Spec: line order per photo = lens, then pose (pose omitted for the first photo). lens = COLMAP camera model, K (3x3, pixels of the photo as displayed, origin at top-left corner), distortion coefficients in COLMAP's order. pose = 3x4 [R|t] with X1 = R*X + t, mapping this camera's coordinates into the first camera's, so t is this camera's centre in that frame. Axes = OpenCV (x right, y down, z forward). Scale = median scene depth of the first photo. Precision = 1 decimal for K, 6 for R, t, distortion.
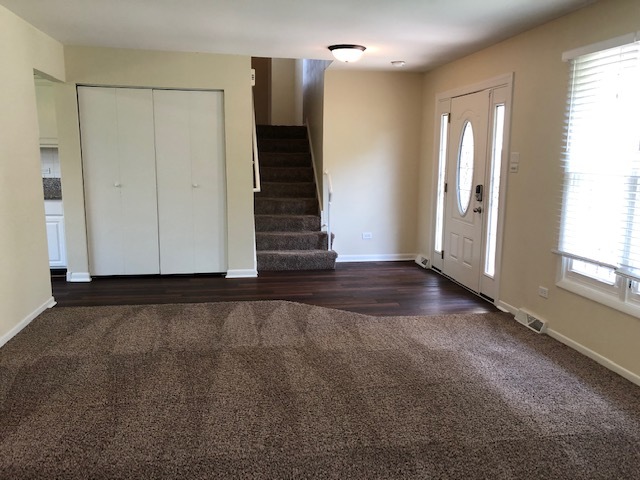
lens RADIAL K [[527.7, 0, 322.1], [0, 527.7, 237.7], [0, 0, 1]] dist [0.049122, -0.057373]
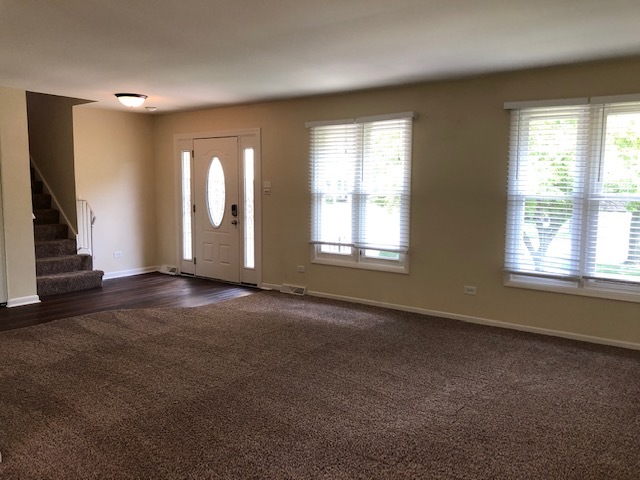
lens RADIAL K [[527.7, 0, 322.1], [0, 527.7, 237.7], [0, 0, 1]] dist [0.049122, -0.057373]
pose [[0.718938, -0.078043, 0.690679, -0.467090], [0.111784, 0.993724, -0.004072, 0.017376], [-0.686027, 0.080134, 0.723150, -0.139895]]
